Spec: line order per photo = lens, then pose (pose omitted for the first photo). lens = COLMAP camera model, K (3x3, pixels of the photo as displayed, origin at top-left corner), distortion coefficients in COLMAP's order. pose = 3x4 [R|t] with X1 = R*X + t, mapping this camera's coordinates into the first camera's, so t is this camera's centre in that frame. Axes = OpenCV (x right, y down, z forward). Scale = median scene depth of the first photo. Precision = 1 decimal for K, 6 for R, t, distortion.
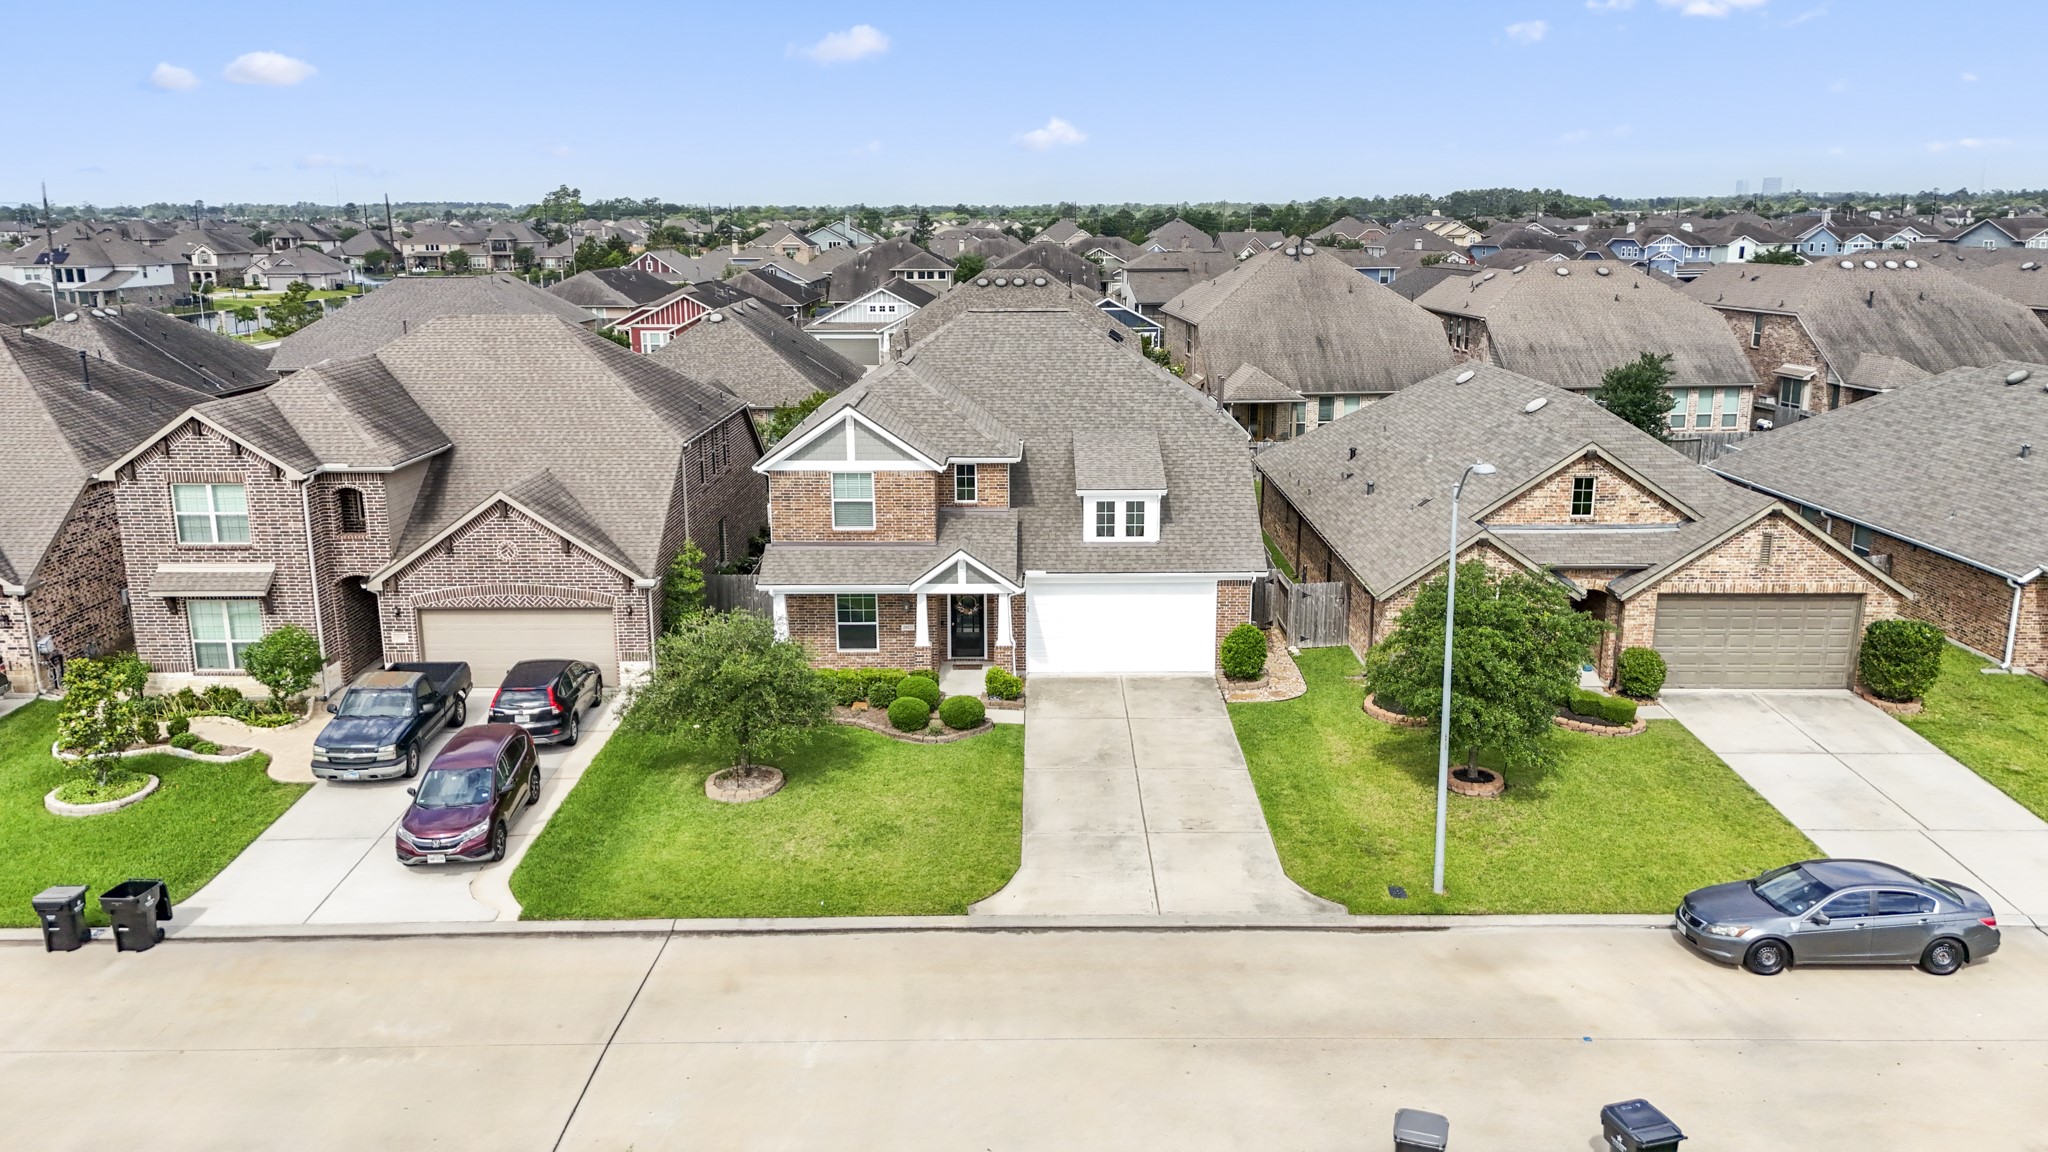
lens RADIAL K [[1545.1, 0, 1027.6], [0, 1545.1, 572.5], [0, 0, 1]] dist [0.009228, -0.007961]
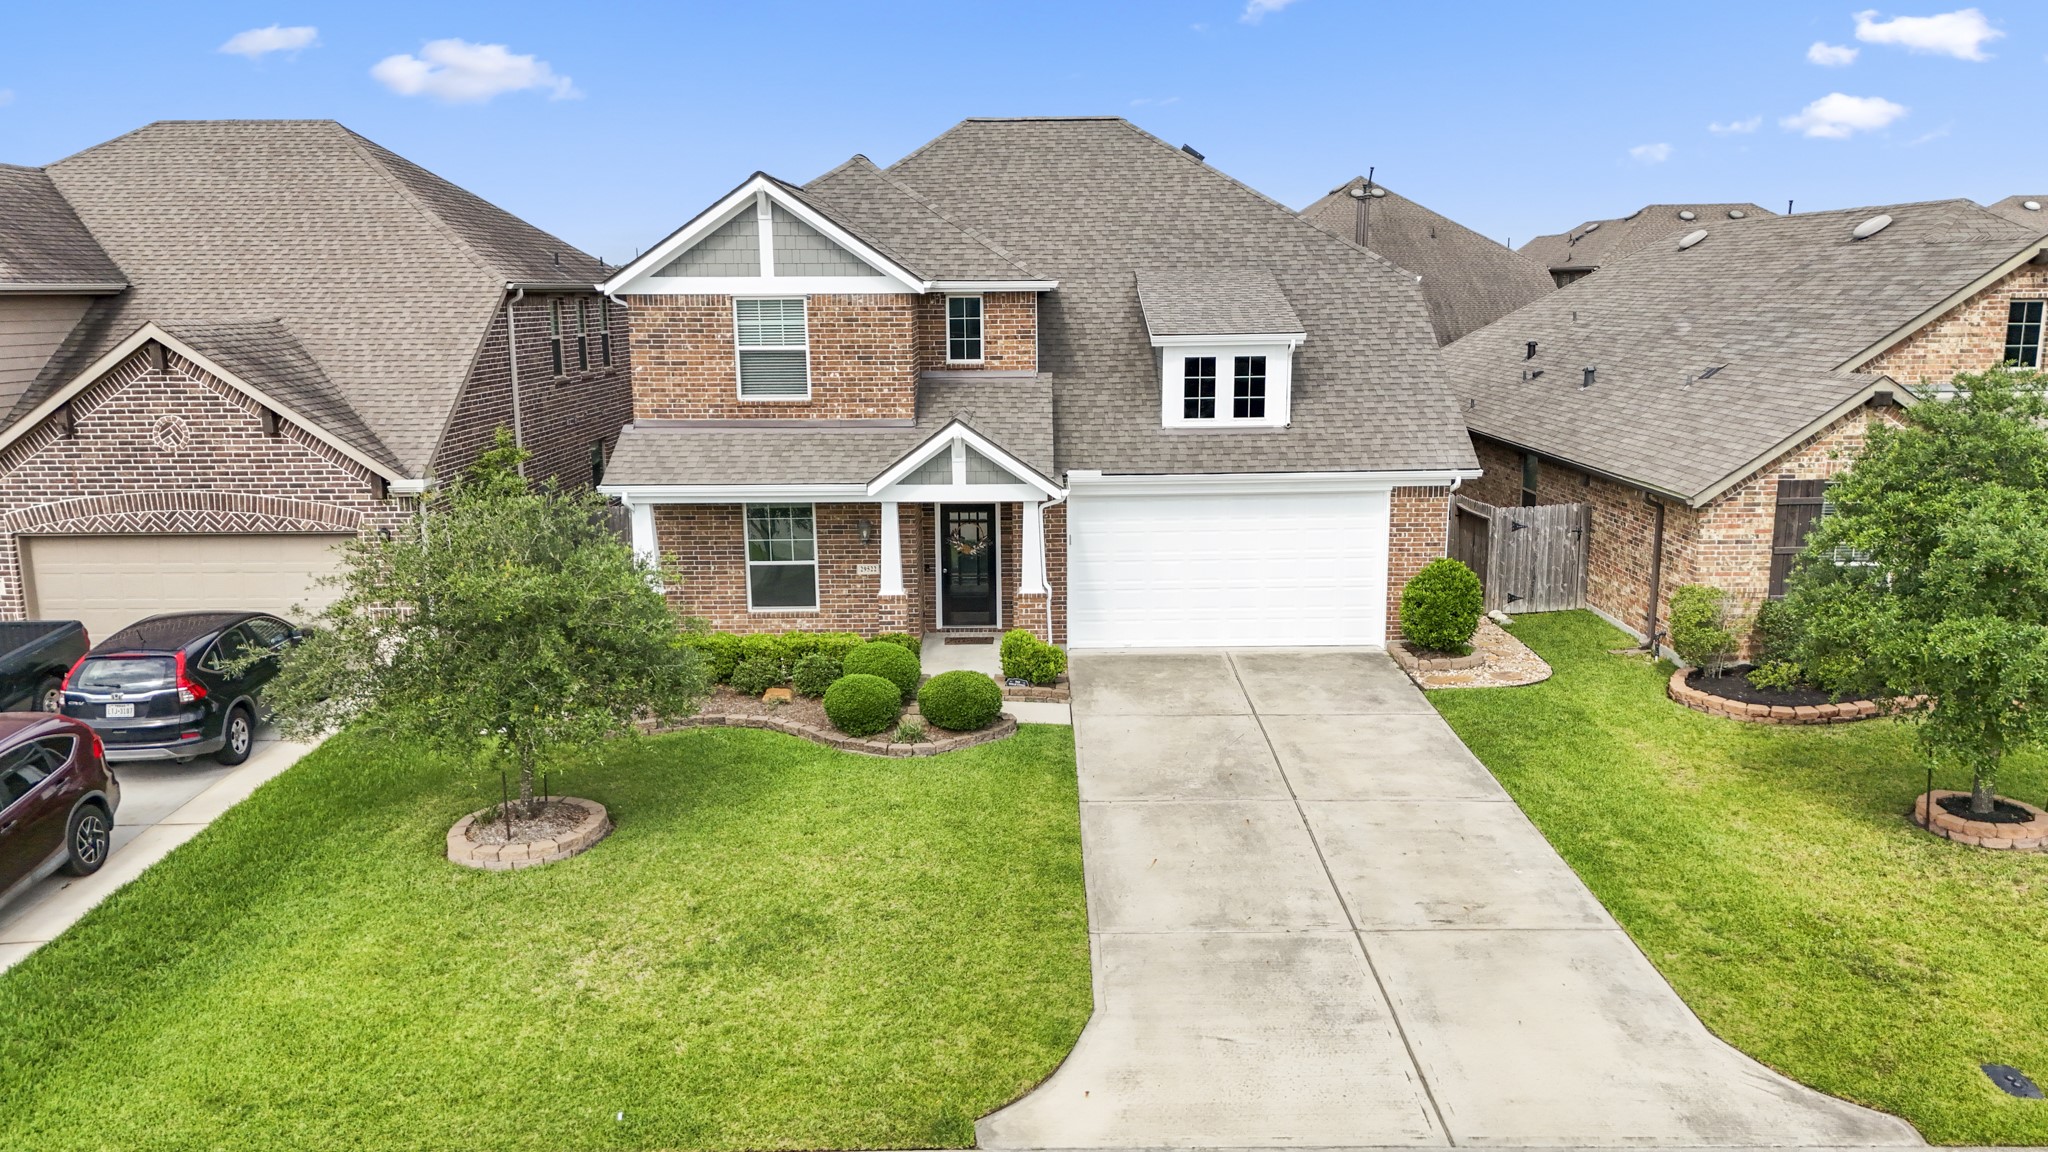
lens RADIAL K [[1545.1, 0, 1019.1], [0, 1545.1, 574.7], [0, 0, 1]] dist [0.009228, -0.007961]
pose [[0.999976, -0.005447, -0.004199, -0.017941], [0.005278, 0.999209, -0.039418, 0.063392], [0.004410, 0.039394, 0.999214, 0.426140]]
